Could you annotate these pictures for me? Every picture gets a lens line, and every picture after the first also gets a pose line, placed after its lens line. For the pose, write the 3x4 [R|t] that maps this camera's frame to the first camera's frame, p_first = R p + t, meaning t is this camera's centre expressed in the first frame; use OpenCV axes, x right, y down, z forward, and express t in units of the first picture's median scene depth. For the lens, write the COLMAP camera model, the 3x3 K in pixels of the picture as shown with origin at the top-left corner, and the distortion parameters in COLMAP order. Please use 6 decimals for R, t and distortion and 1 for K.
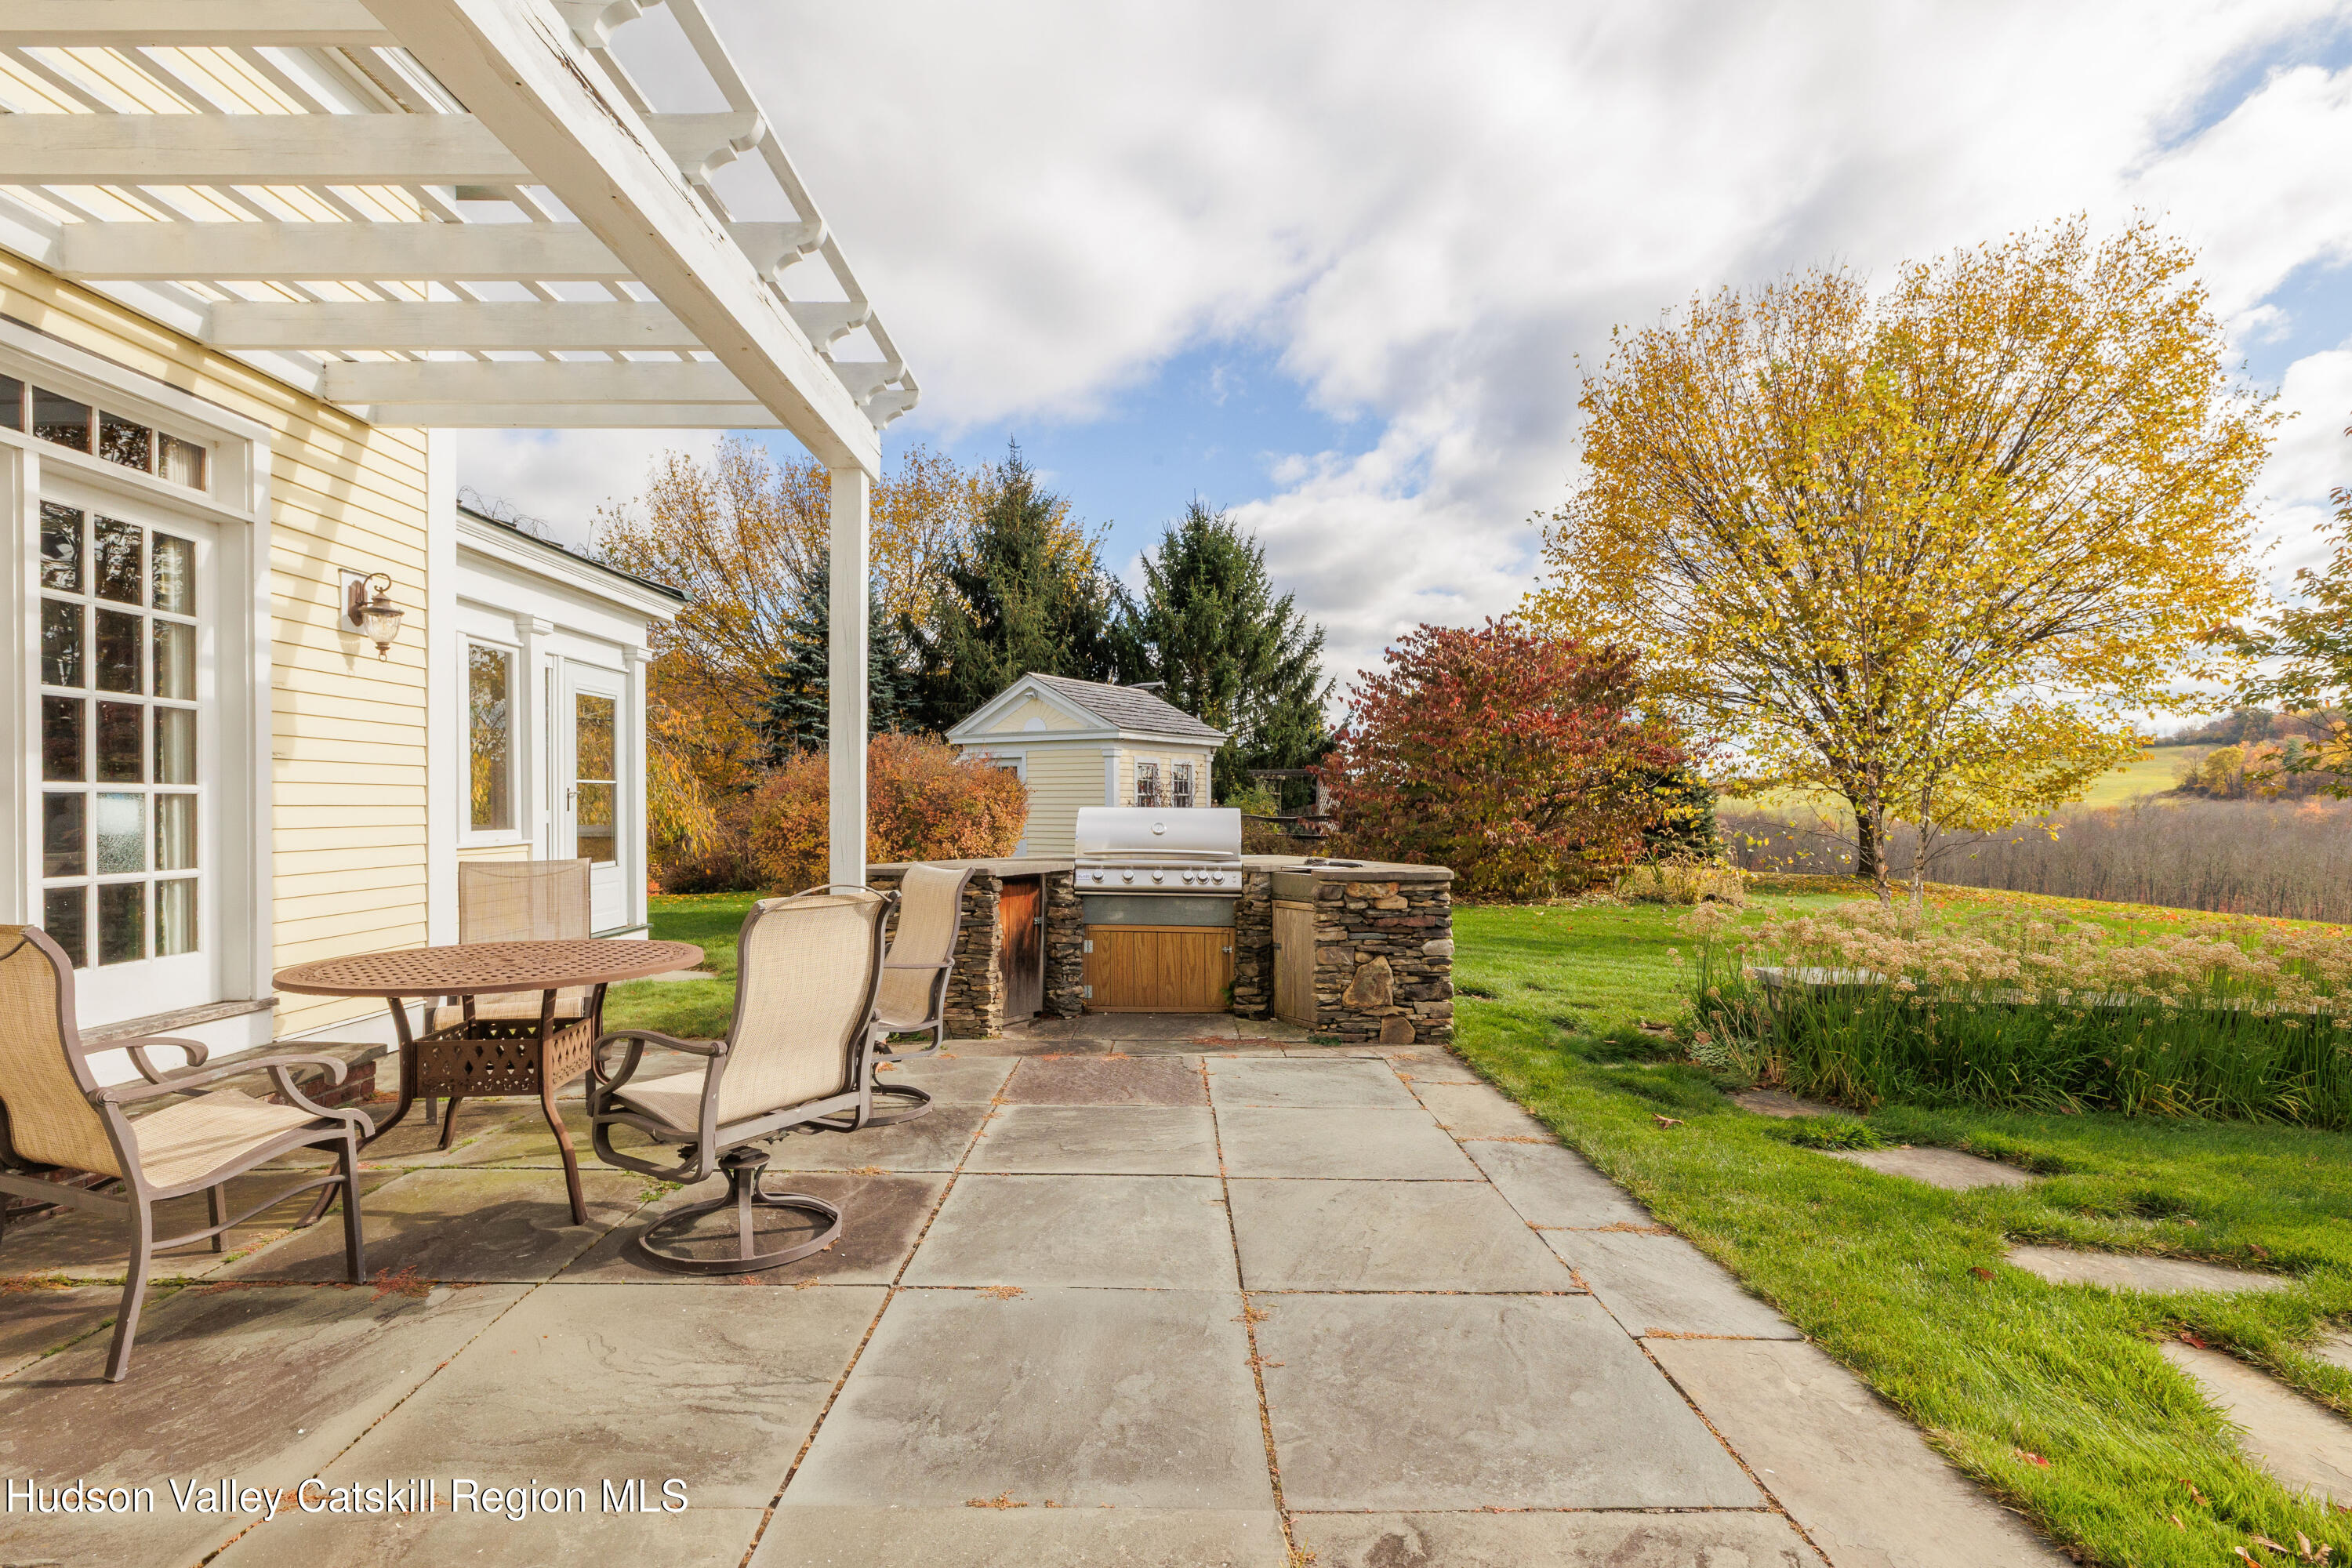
lens RADIAL K [[1148.7, 0, 1172.5], [0, 1148.7, 801.2], [0, 0, 1]] dist [0.002999, 0.000442]
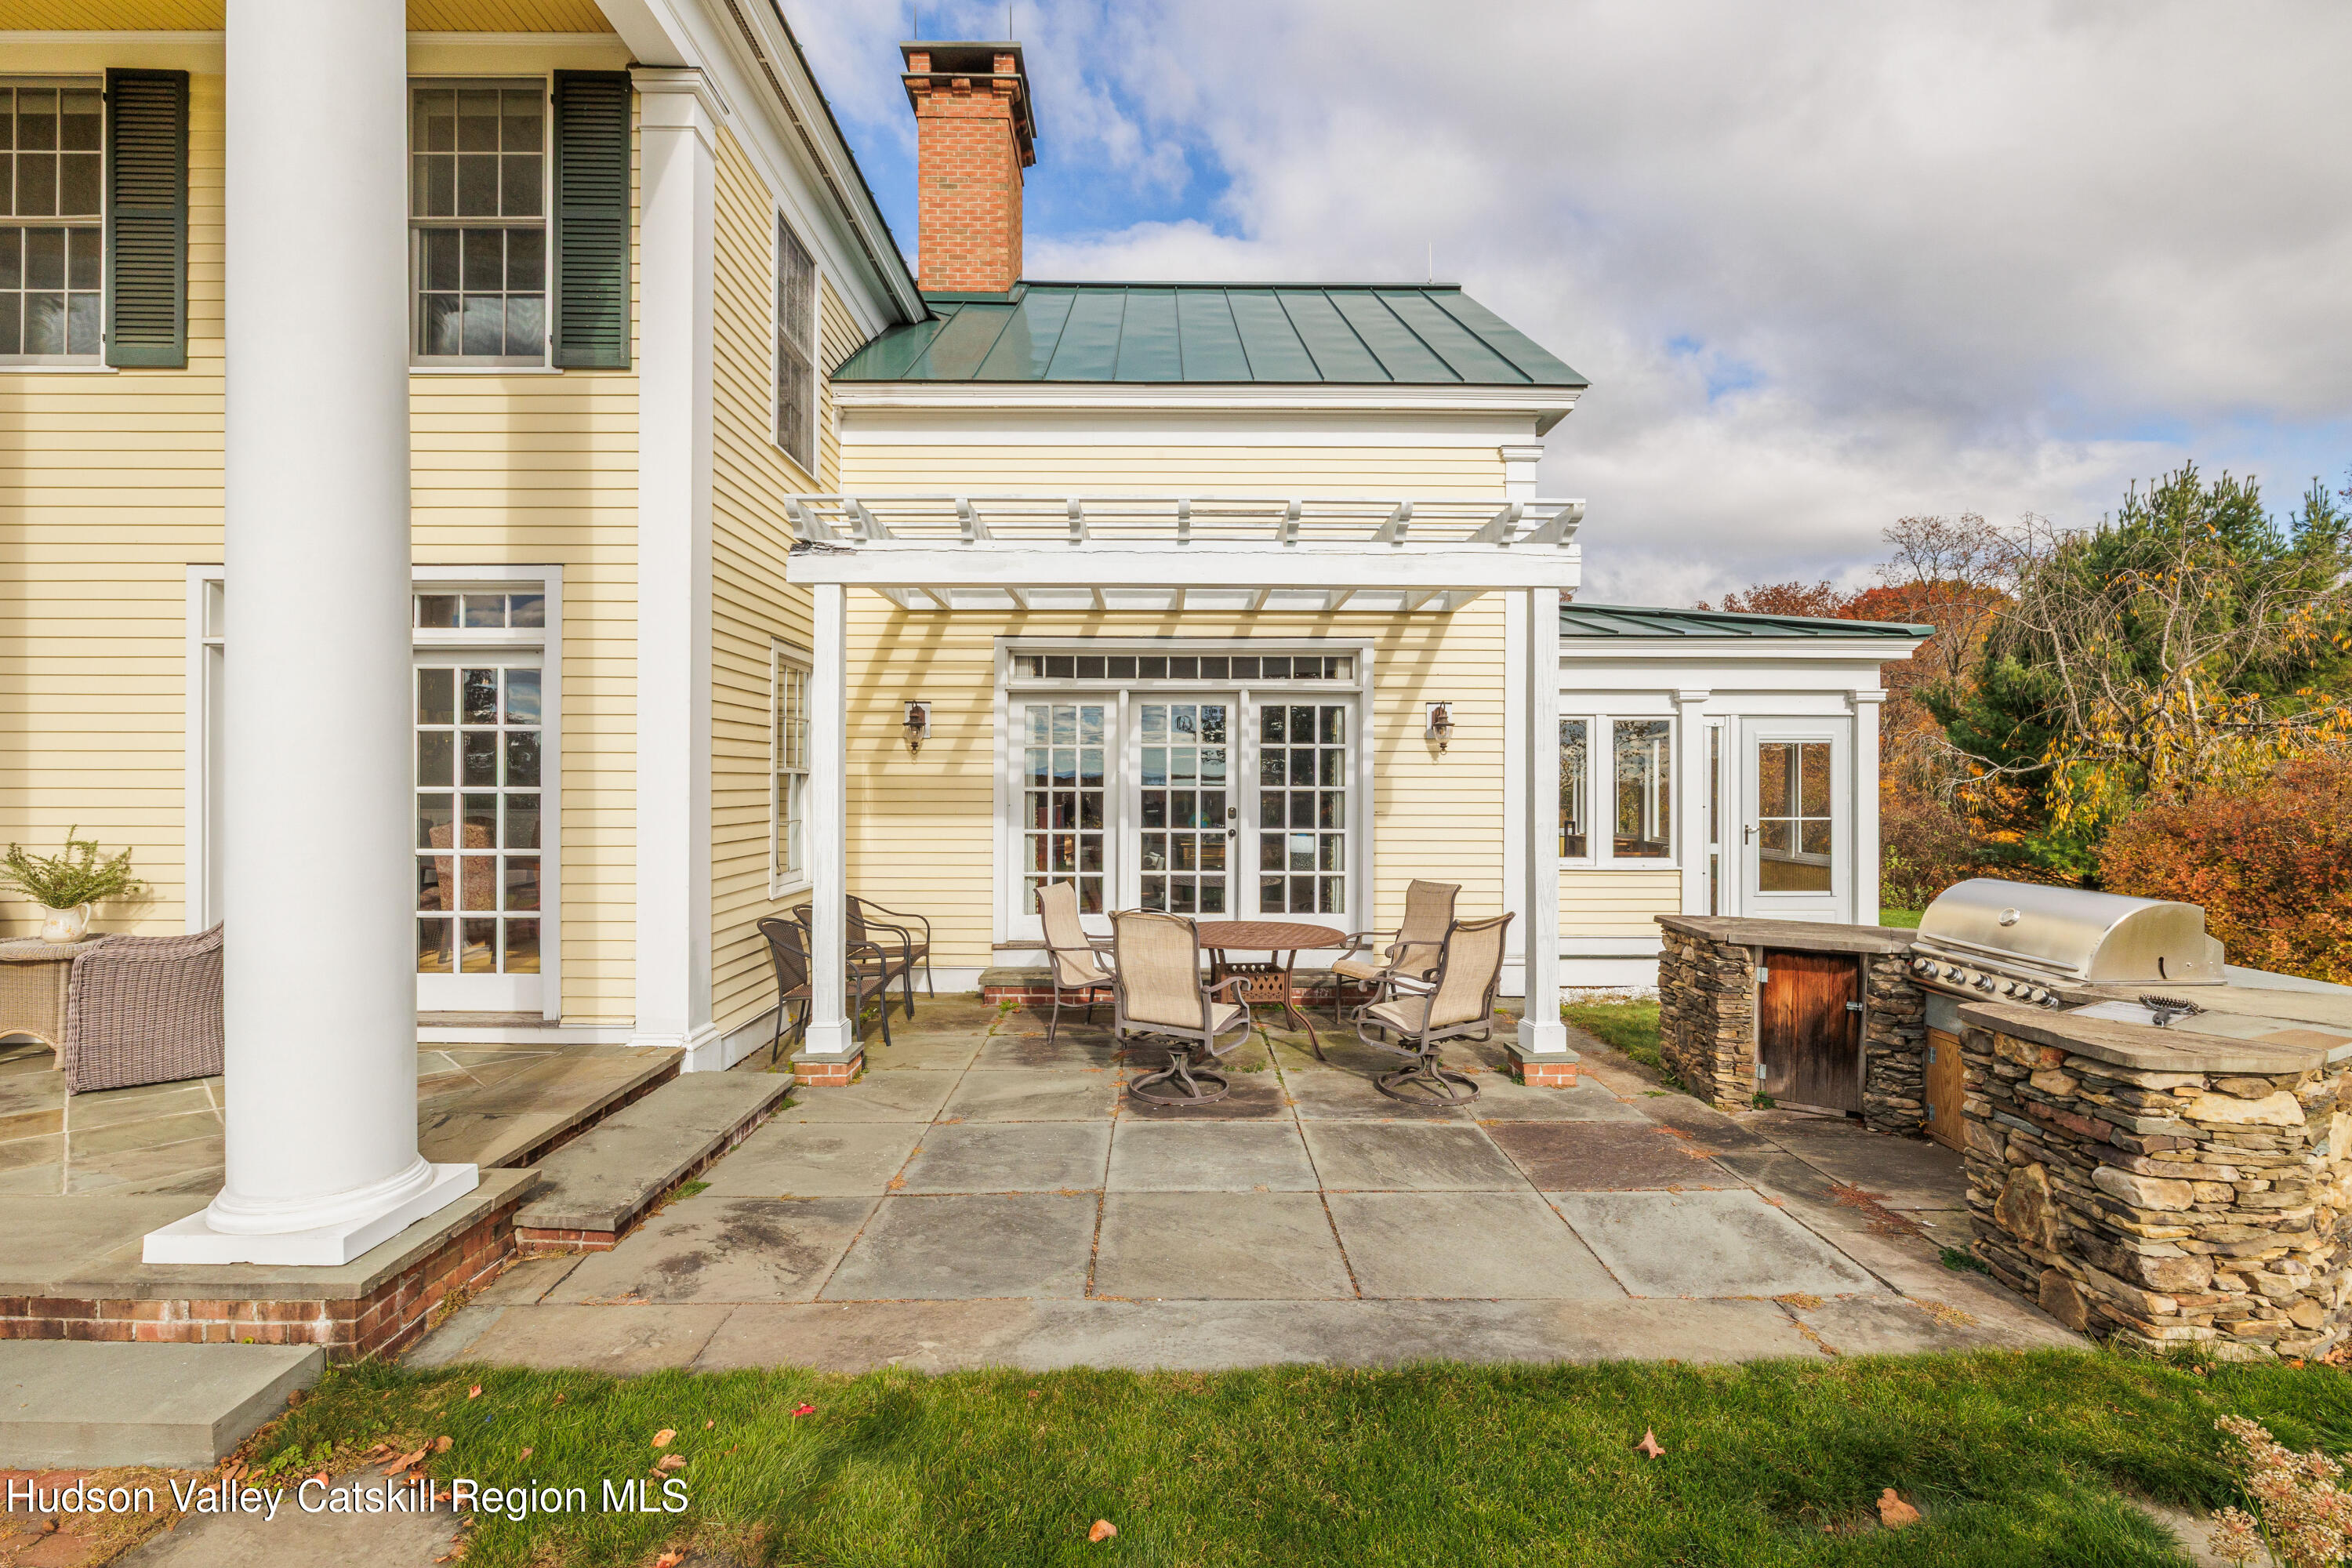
lens RADIAL K [[1069.9, 0, 1174.3], [0, 1069.9, 782.5], [0, 0, 1]] dist [-0.005406, -0.000551]
pose [[-0.006231, -0.003956, -0.999973, 0.933242], [-0.001658, 0.999991, -0.003946, -0.080822], [0.999979, 0.001634, -0.006238, 0.673276]]
